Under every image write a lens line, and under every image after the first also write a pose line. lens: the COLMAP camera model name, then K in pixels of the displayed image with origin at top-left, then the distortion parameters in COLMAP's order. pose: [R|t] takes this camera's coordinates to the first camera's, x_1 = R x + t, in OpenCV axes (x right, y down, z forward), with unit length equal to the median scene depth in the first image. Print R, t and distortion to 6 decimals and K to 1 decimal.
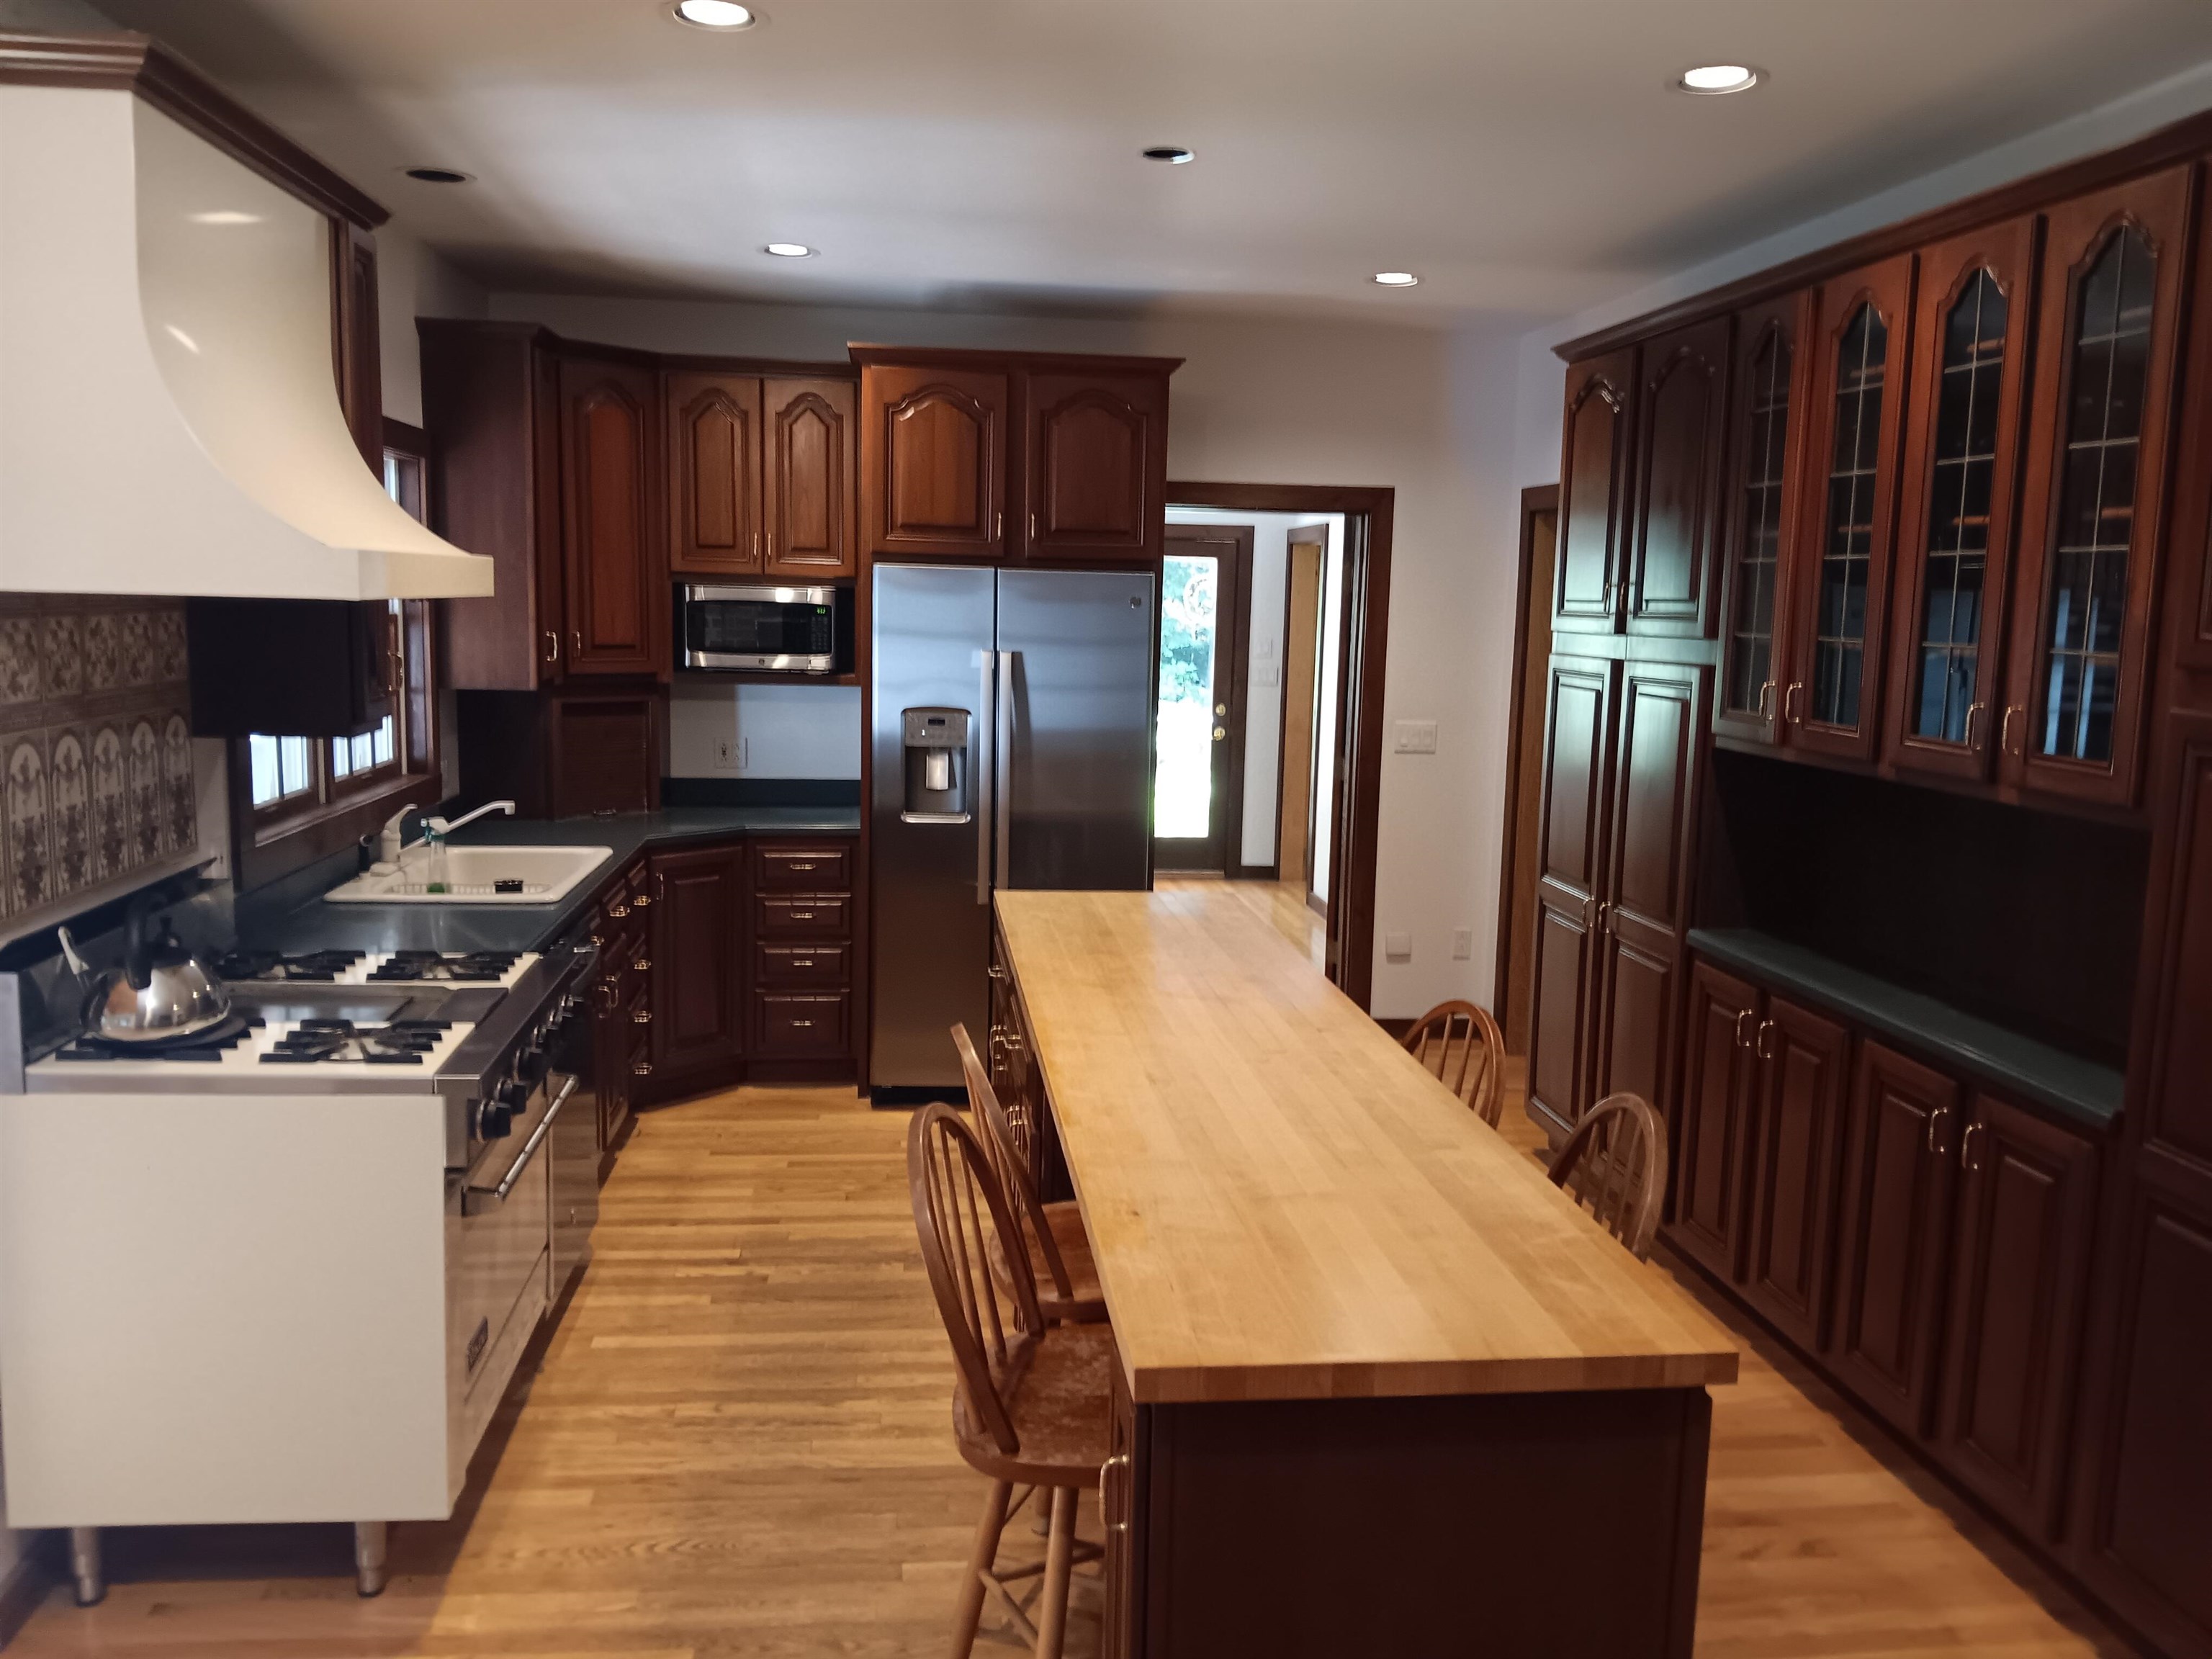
lens RADIAL K [[1730.9, 0, 1110.5], [0, 1730.9, 831.0], [0, 0, 1]] dist [0.087134, -0.162641]
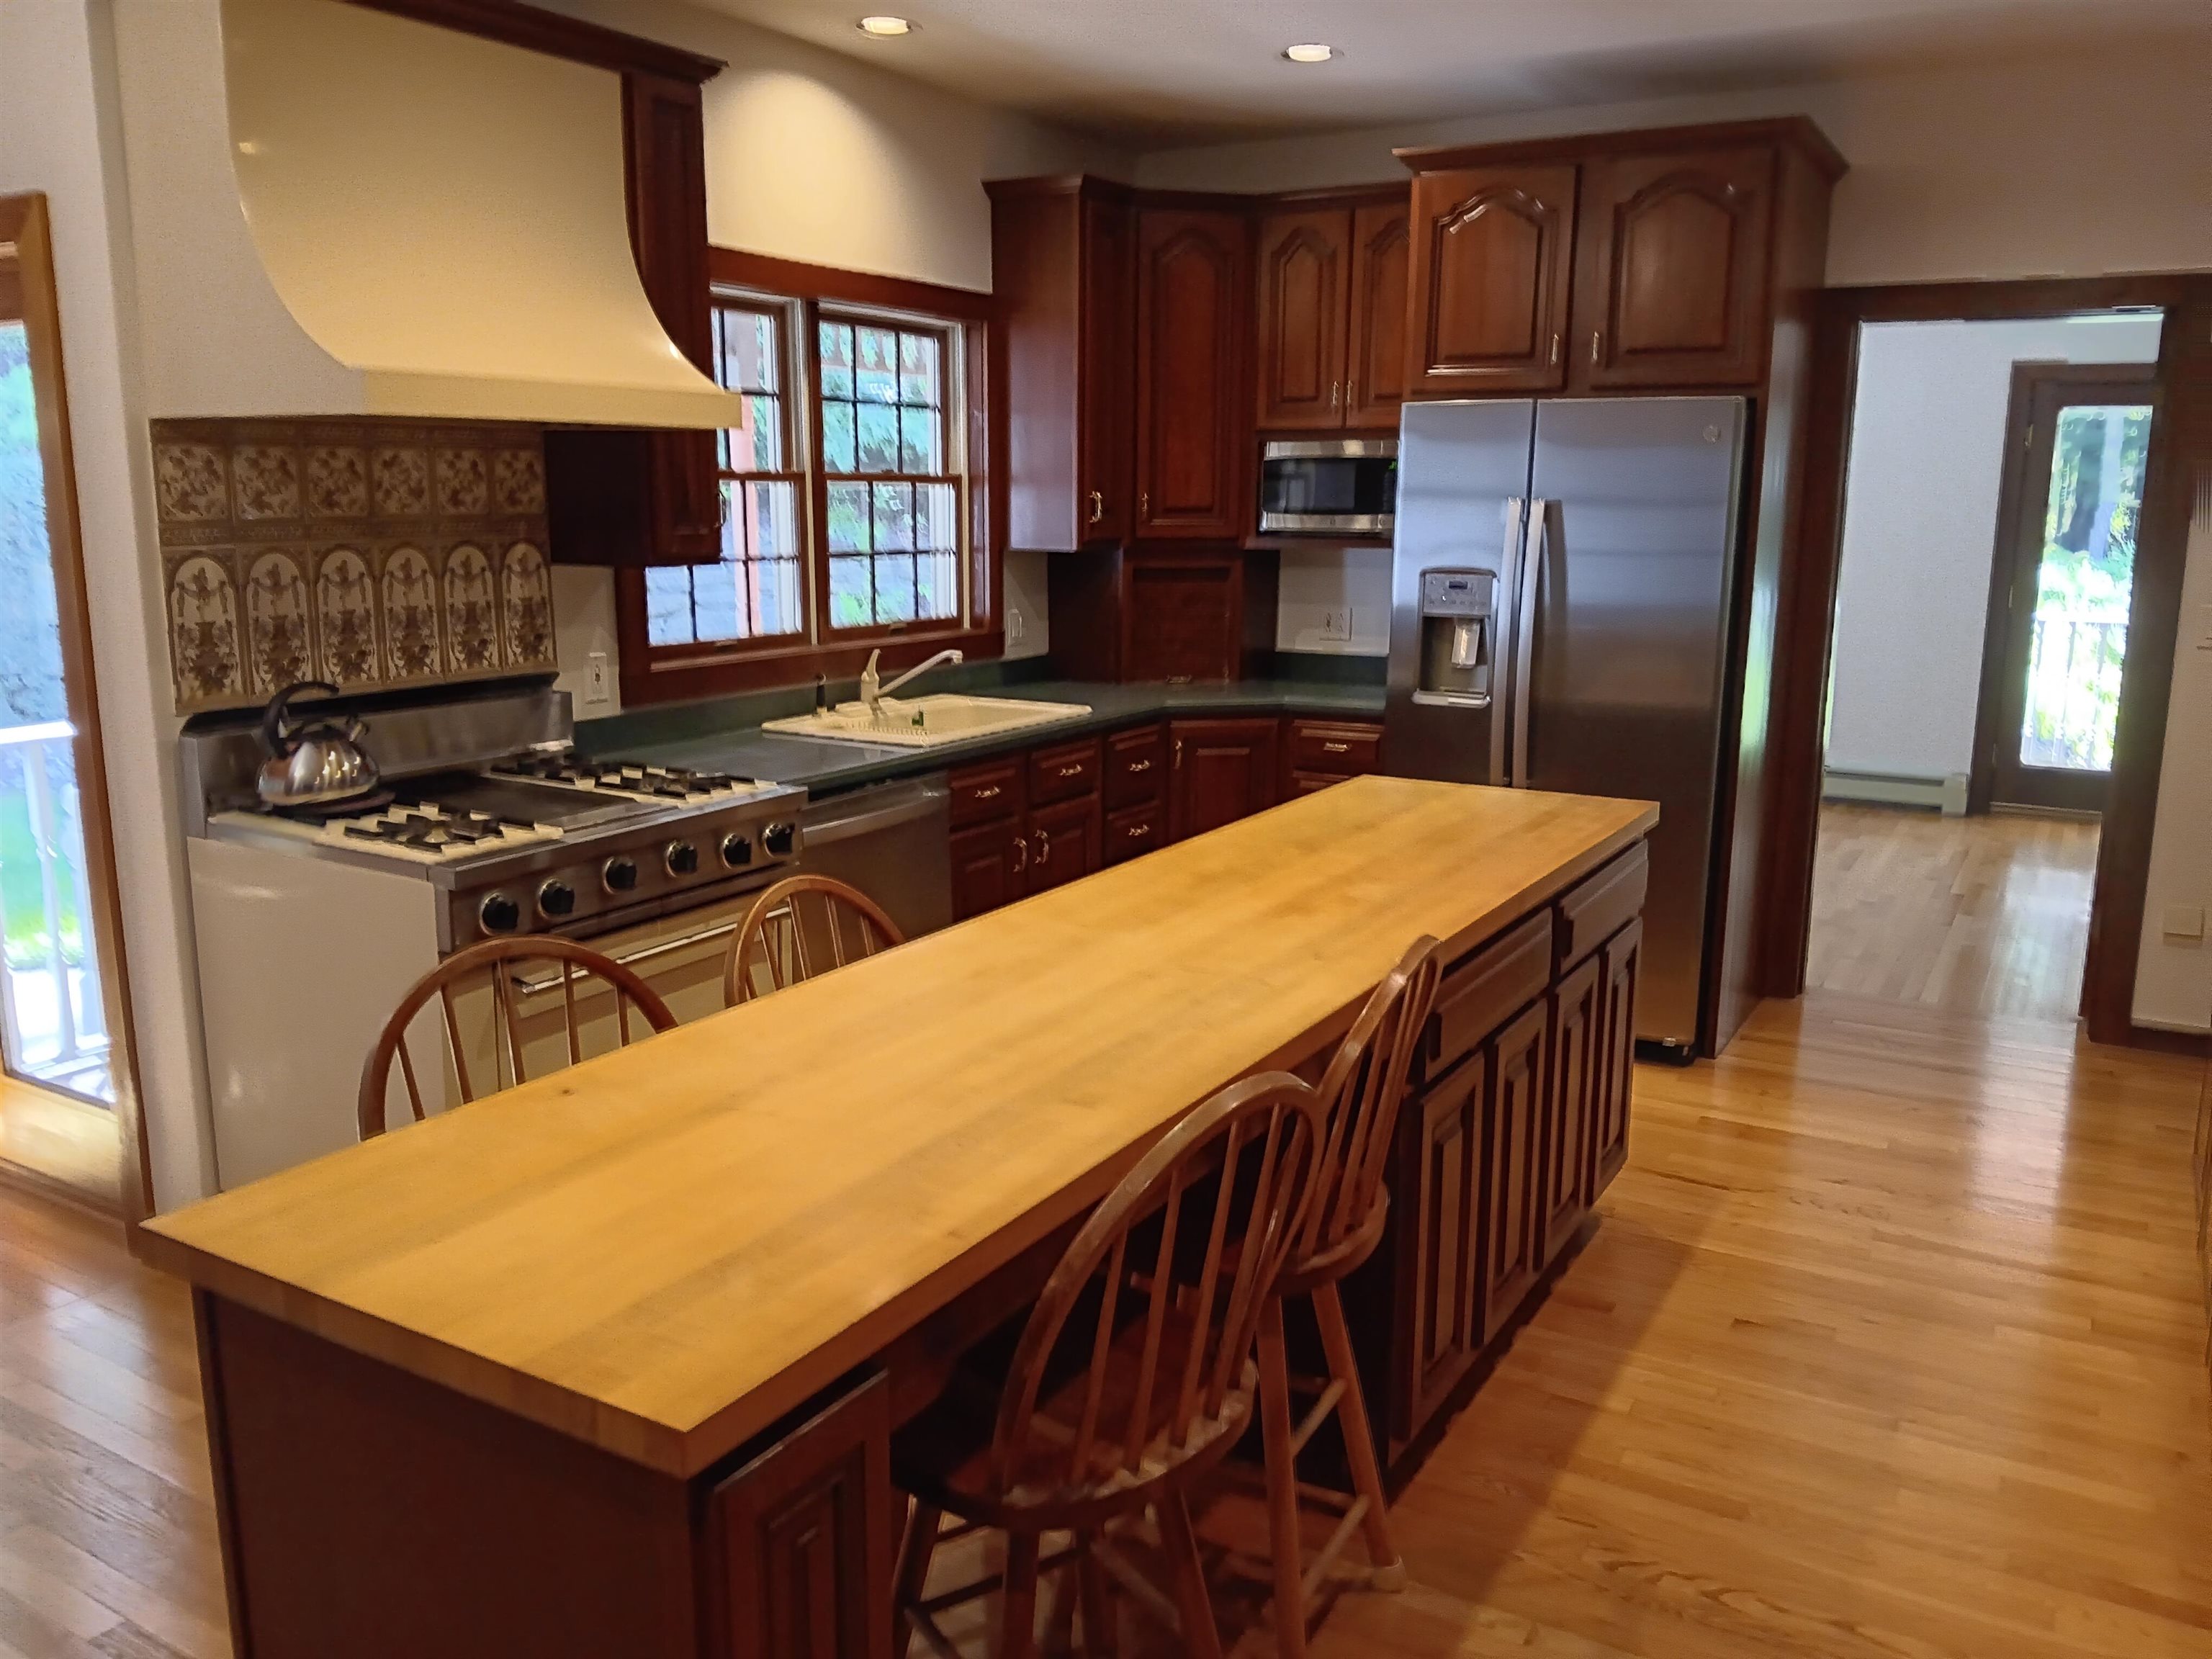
lens RADIAL K [[1730.9, 0, 1110.5], [0, 1730.9, 815.6], [0, 0, 1]] dist [0.087134, -0.162641]
pose [[0.784817, 0.094322, -0.612507, 0.361611], [-0.069847, 0.995515, 0.063806, 0.008472], [0.615779, -0.007294, 0.787885, 0.248988]]
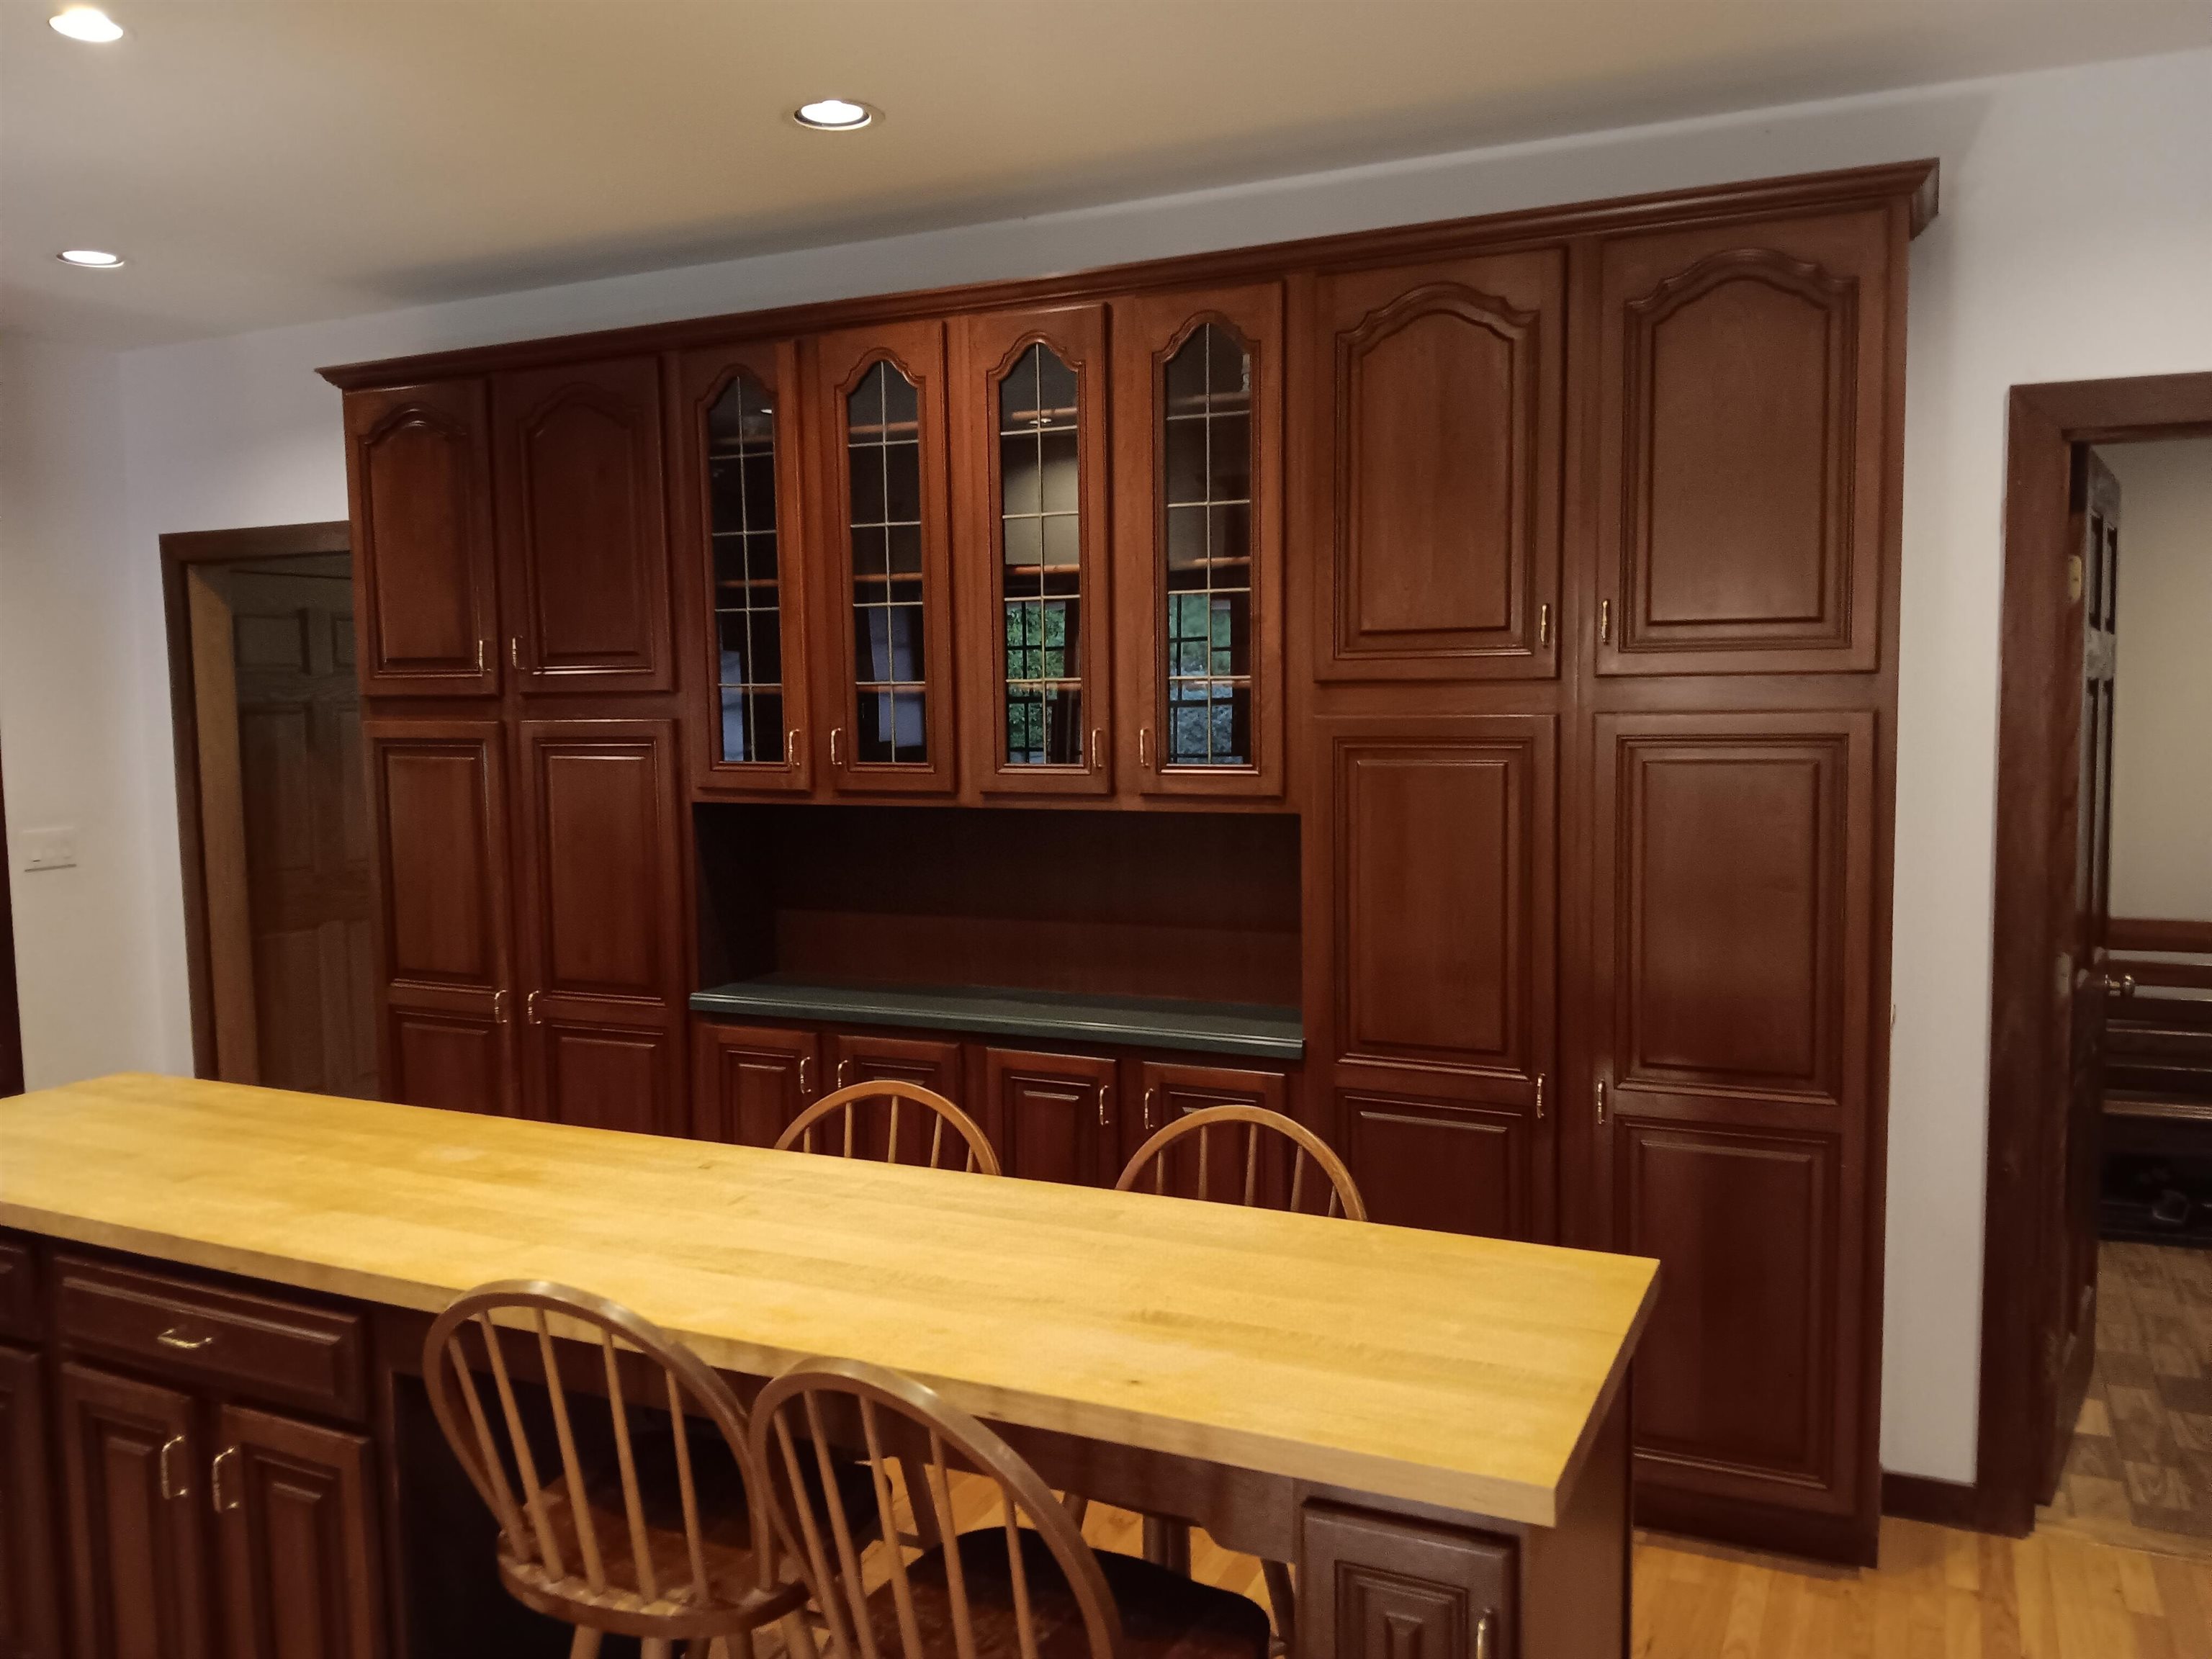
lens RADIAL K [[1730.9, 0, 1118.2], [0, 1730.9, 844.4], [0, 0, 1]] dist [0.087134, -0.162641]
pose [[0.544362, -0.116809, 0.830678, -0.317565], [0.144549, 0.988506, 0.044277, -0.032278], [-0.826302, 0.095971, 0.554990, 0.260211]]
